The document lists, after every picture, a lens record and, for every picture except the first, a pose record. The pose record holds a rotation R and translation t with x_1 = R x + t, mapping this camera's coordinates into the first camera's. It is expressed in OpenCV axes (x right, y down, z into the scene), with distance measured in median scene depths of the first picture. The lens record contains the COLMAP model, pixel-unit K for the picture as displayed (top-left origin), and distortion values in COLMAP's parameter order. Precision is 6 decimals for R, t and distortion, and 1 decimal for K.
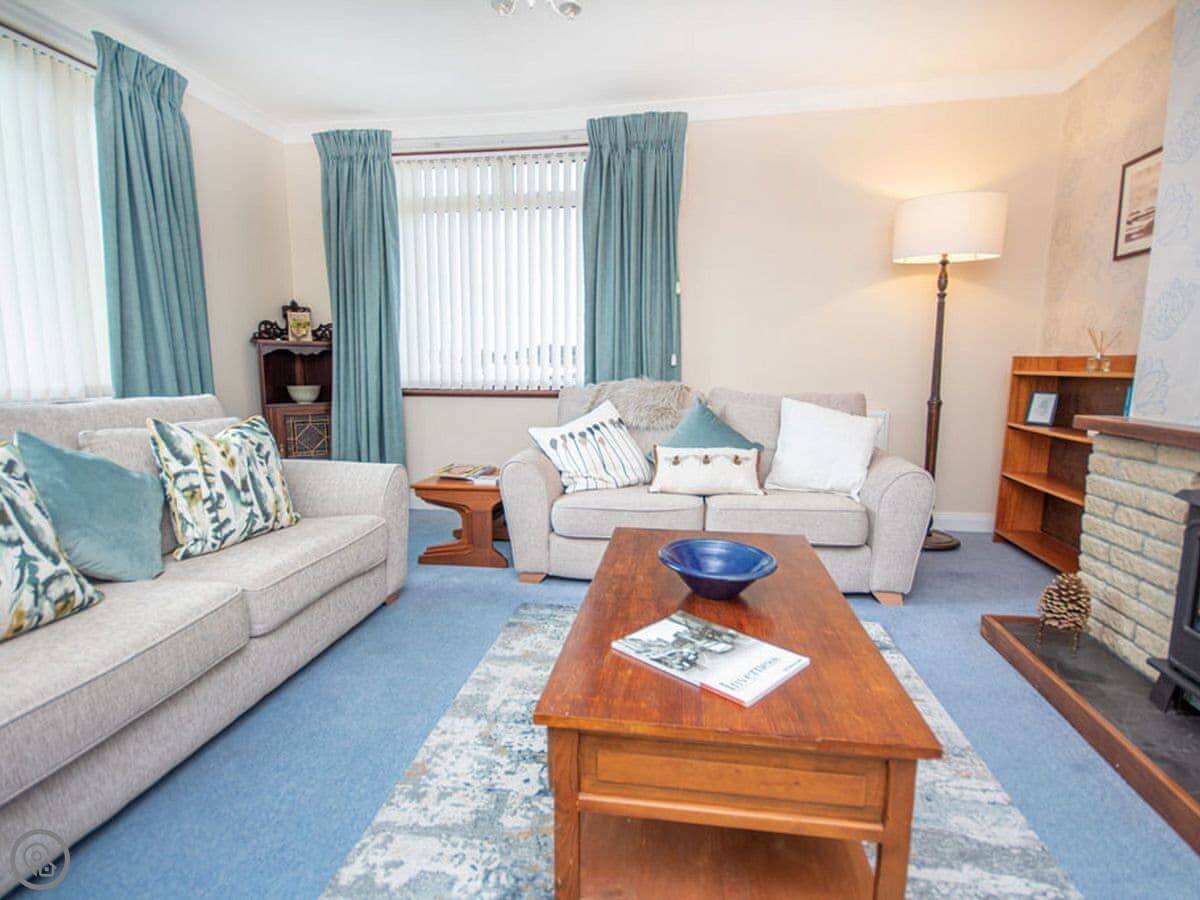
lens RADIAL K [[621.8, 0, 600.0], [0, 621.8, 450.0], [0, 0, 1]] dist [-0.005279, 0.000172]
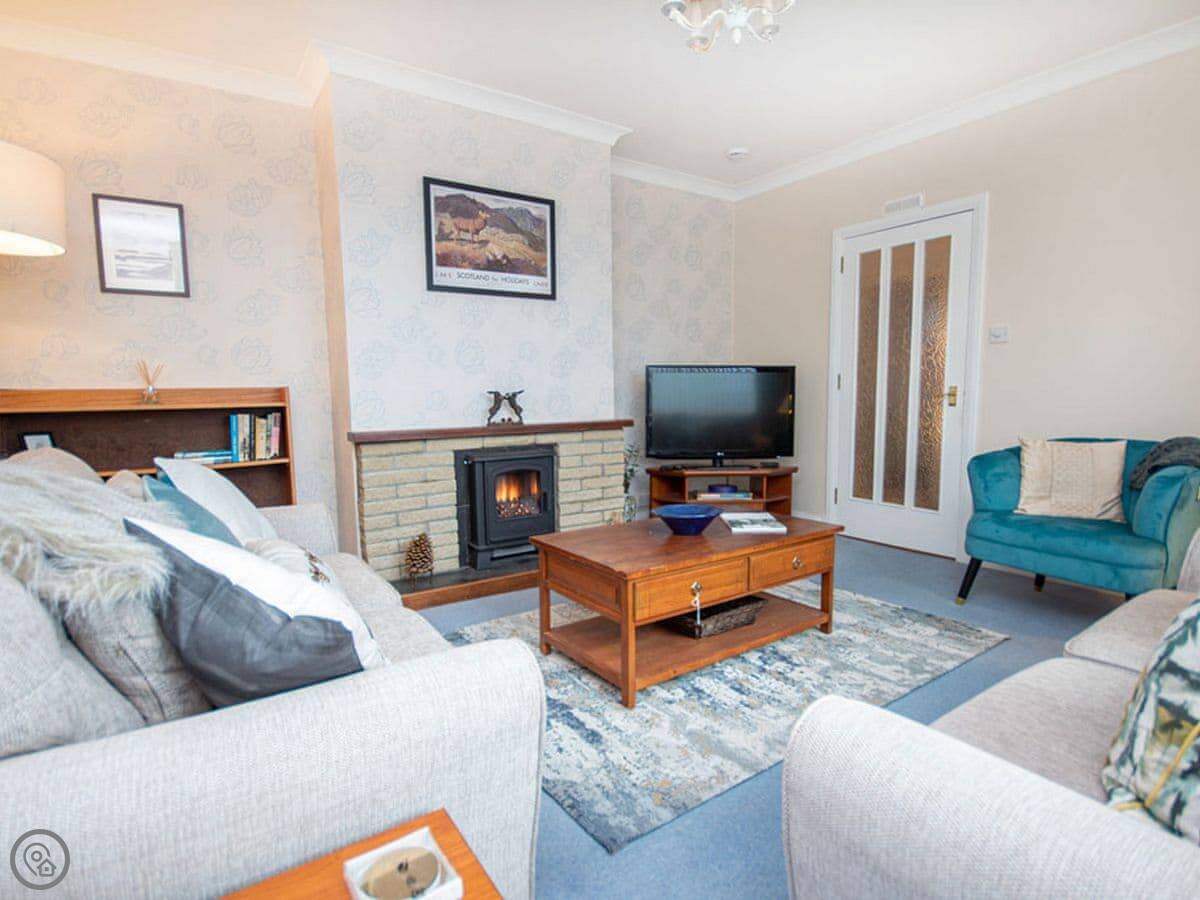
lens RADIAL K [[621.8, 0, 600.0], [0, 621.8, 450.0], [0, 0, 1]] dist [-0.005279, 0.000172]
pose [[-0.688881, -0.059686, 0.722413, -0.526137], [0.110084, 0.976430, 0.185648, -0.197521], [-0.716466, 0.207415, -0.666074, 1.417208]]
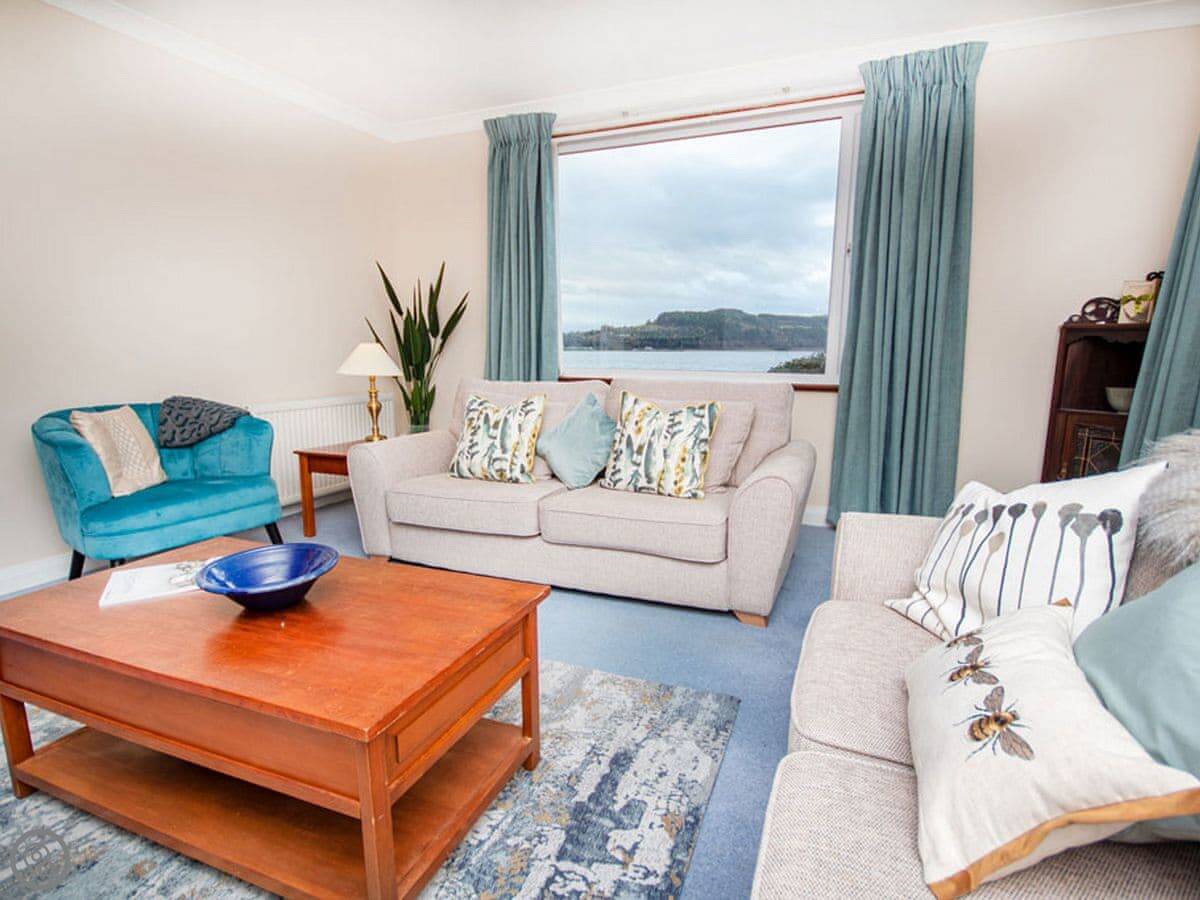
lens RADIAL K [[621.8, 0, 600.0], [0, 621.8, 450.0], [0, 0, 1]] dist [-0.005279, 0.000172]
pose [[-0.234722, 0.150657, -0.960317, 0.596774], [-0.138099, 0.972728, 0.186358, -0.149366], [0.962203, 0.176362, -0.207515, 1.044031]]
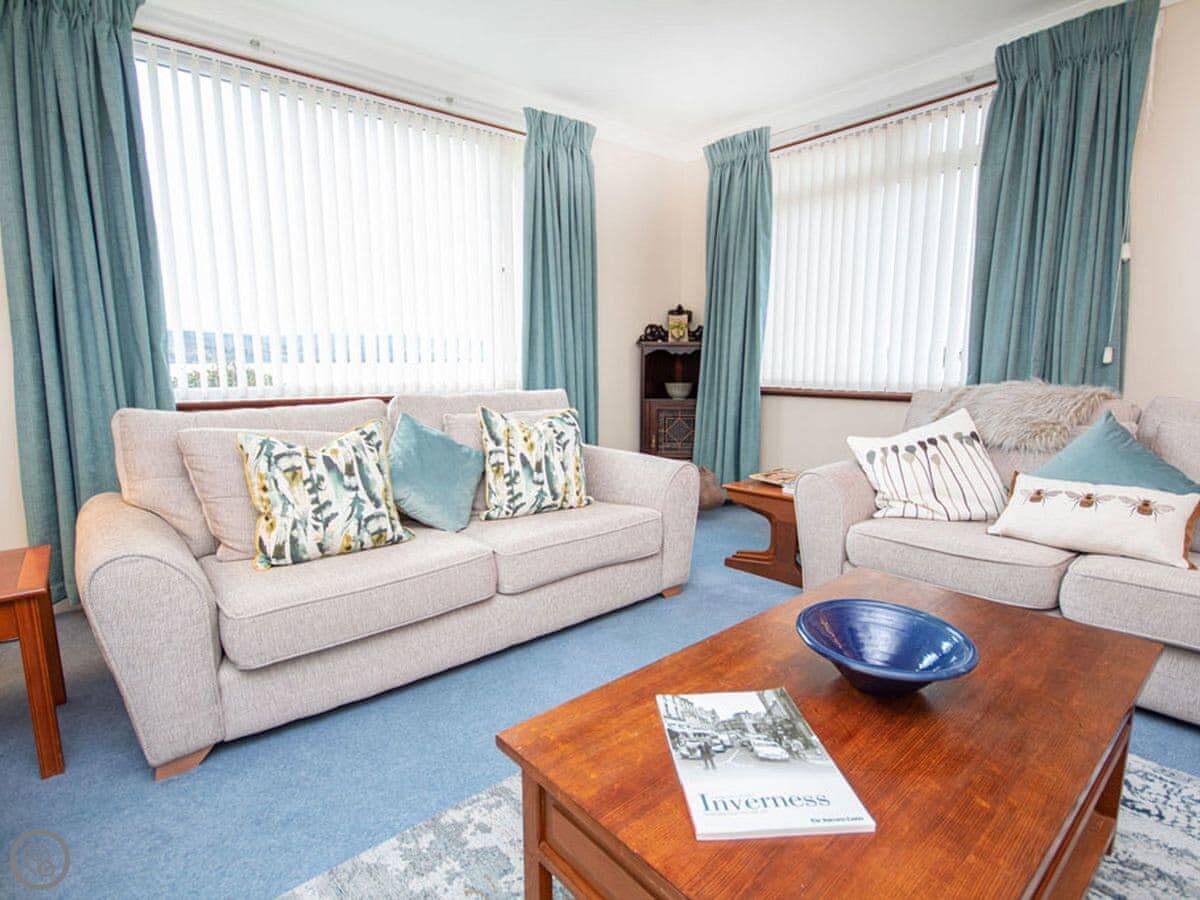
lens RADIAL K [[621.8, 0, 600.0], [0, 621.8, 450.0], [0, 0, 1]] dist [-0.005279, 0.000172]
pose [[0.753509, 0.086048, -0.651782, 0.249962], [-0.083904, 0.995877, 0.034476, -0.022511], [0.652062, 0.028709, 0.757622, 0.156857]]
